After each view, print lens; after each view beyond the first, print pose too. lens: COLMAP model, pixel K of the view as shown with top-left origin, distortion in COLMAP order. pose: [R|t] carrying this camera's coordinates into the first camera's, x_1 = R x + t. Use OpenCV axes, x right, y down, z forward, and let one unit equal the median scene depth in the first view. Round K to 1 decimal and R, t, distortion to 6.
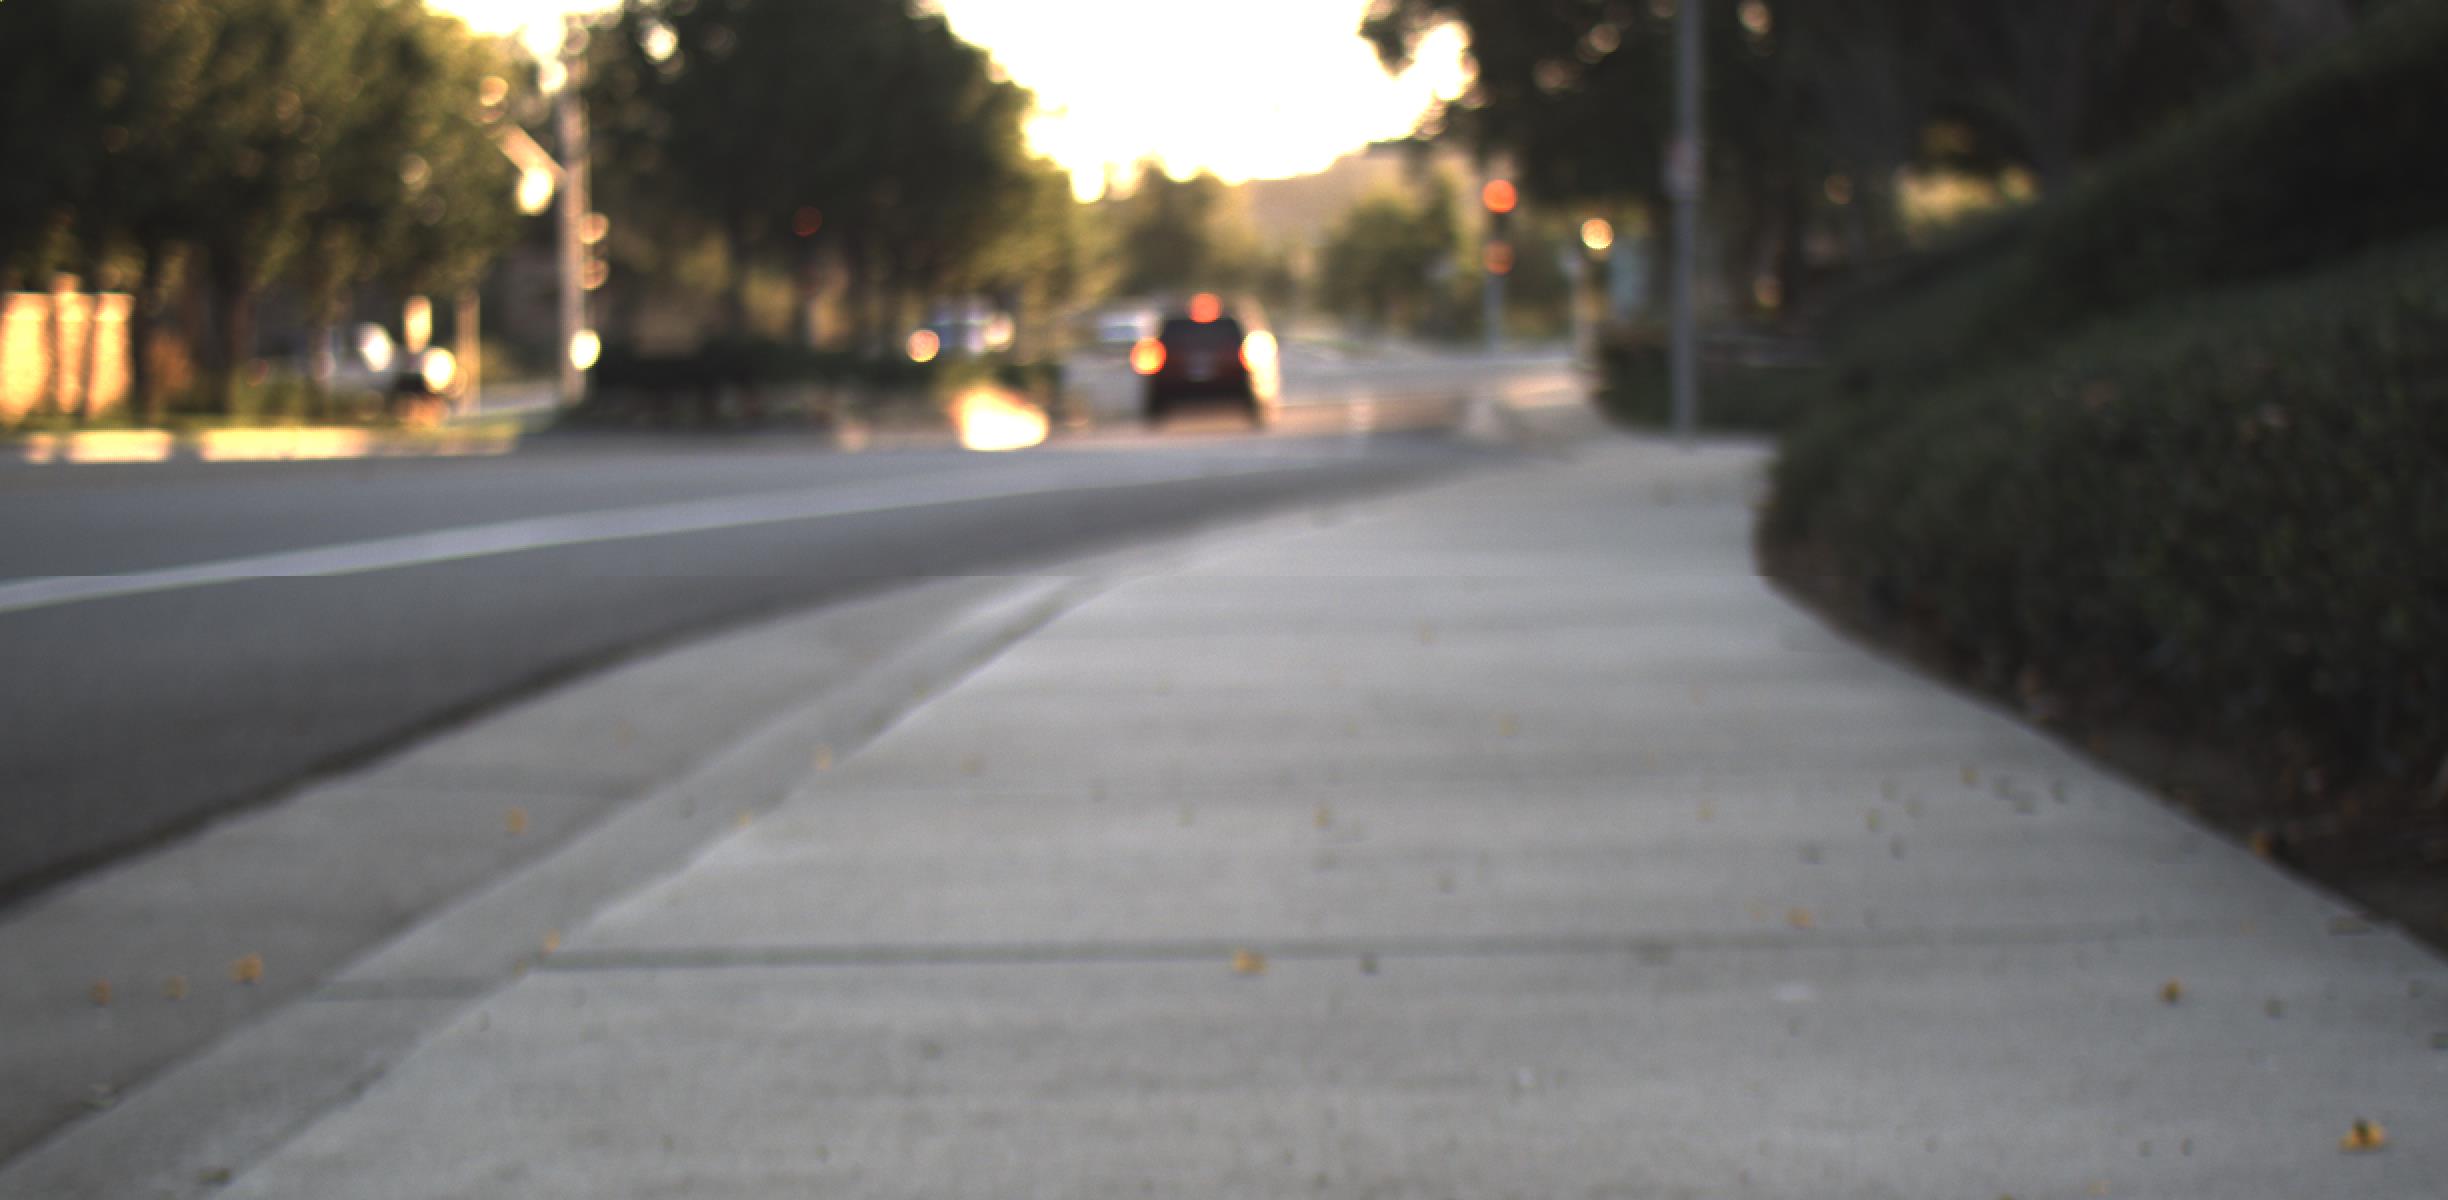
lens RADIAL K [[11312.2, 0, 1225.5], [0, 11312.2, 620.3], [0, 0, 1]] dist [1.248321, 0.000000]
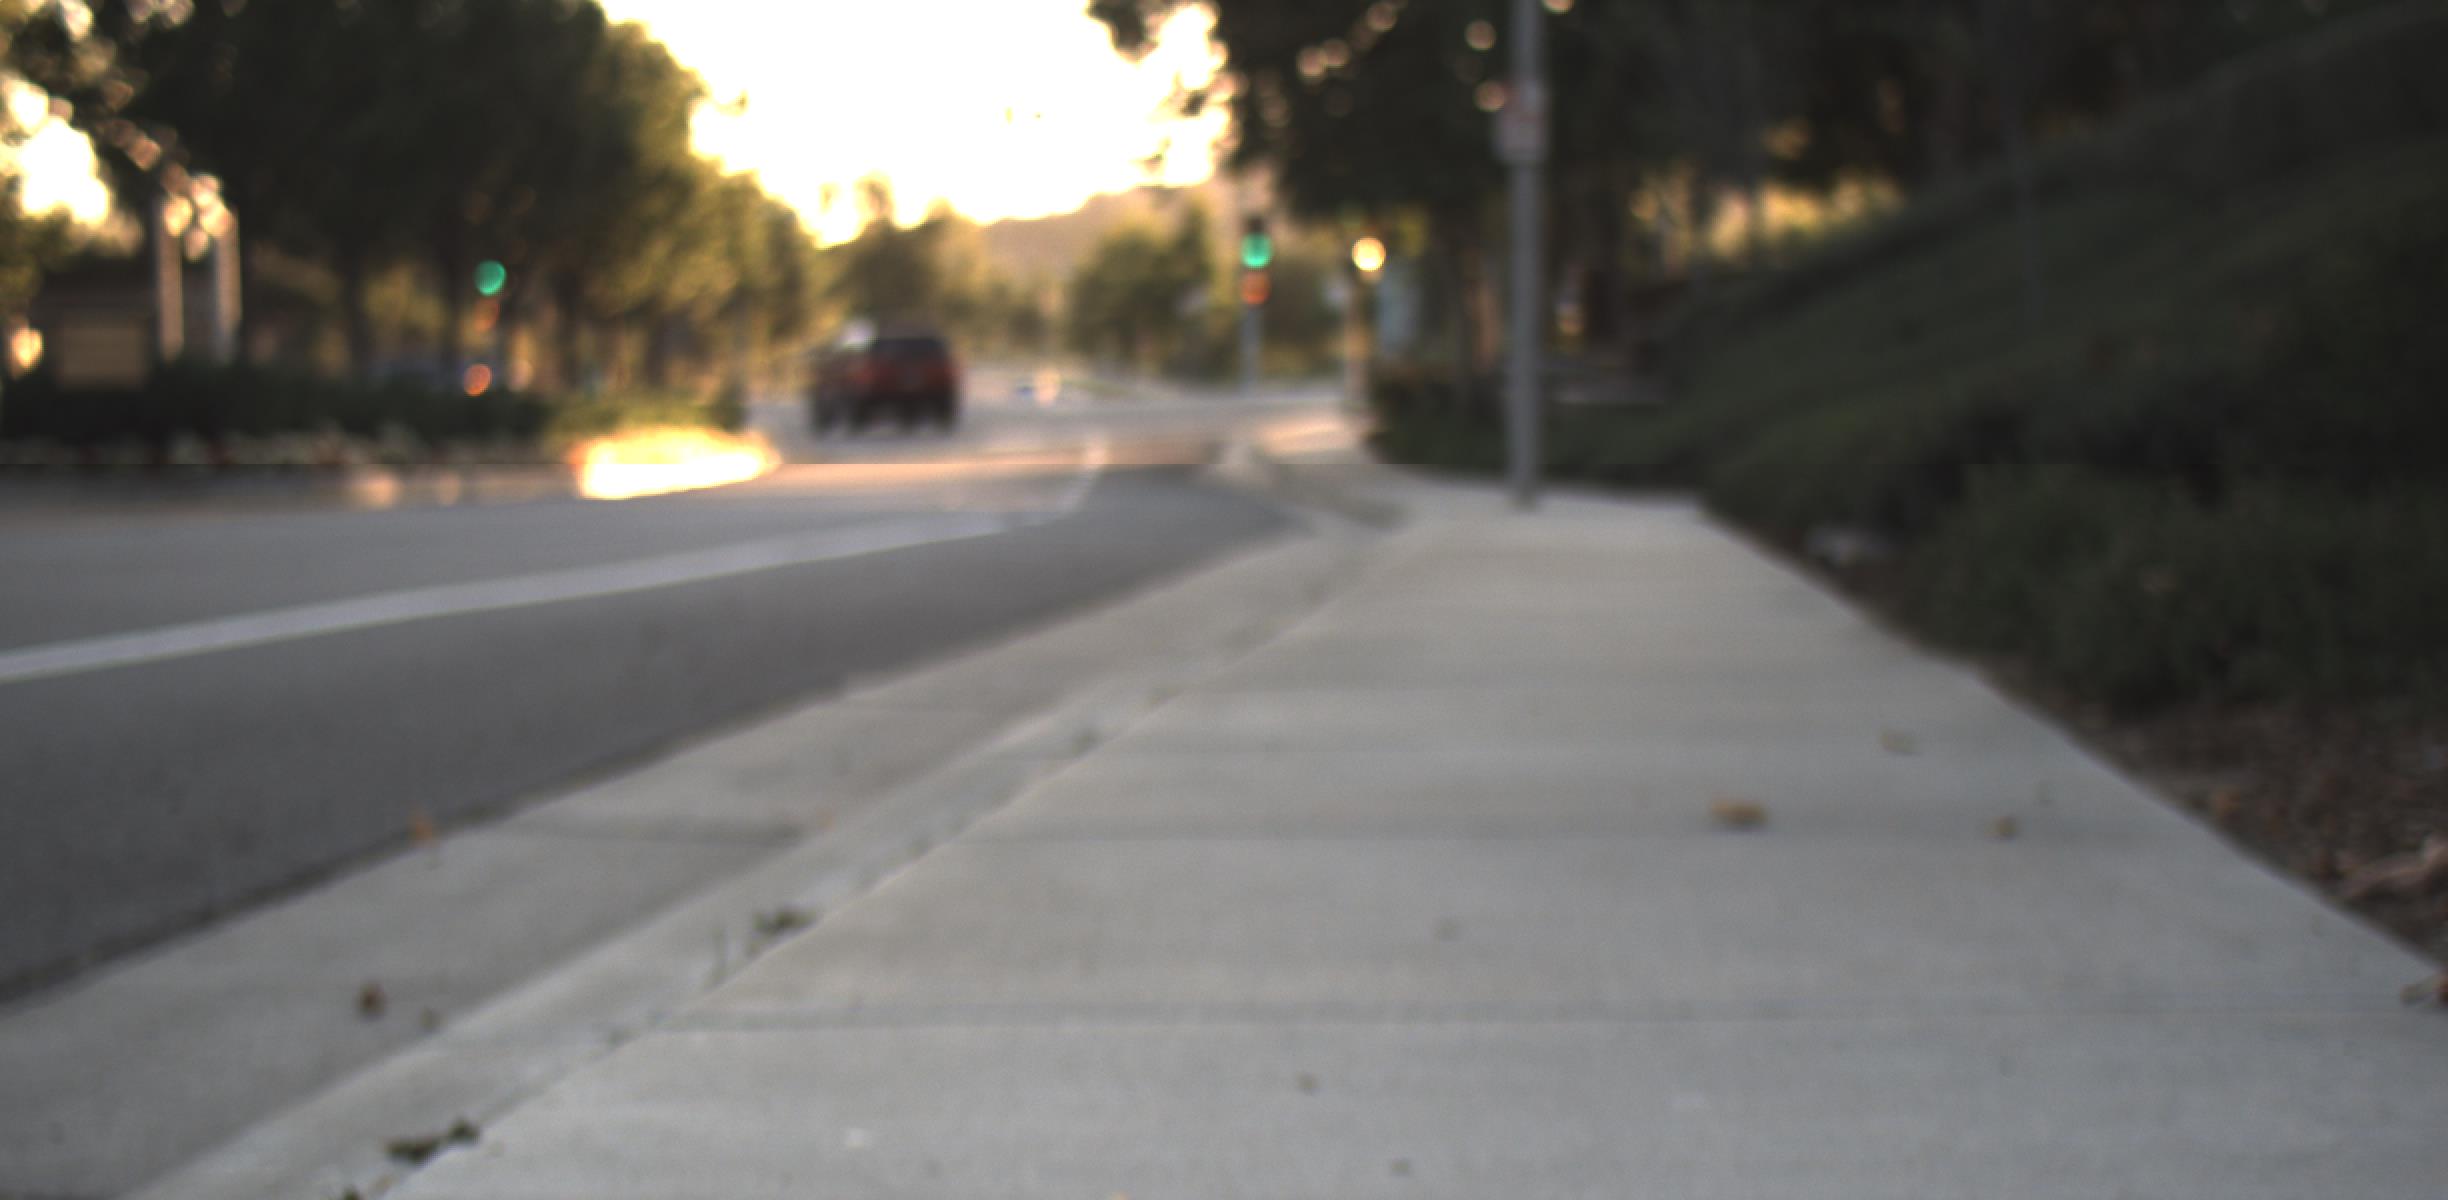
lens RADIAL K [[11312.2, 0, 1221.1], [0, 11312.2, 575.3], [0, 0, 1]] dist [1.248321, 0.000000]
pose [[0.999778, 0.000610, 0.021080, 0.003571], [-0.000448, 0.999970, -0.007723, -0.003191], [-0.021084, 0.007712, 0.999748, 0.151825]]
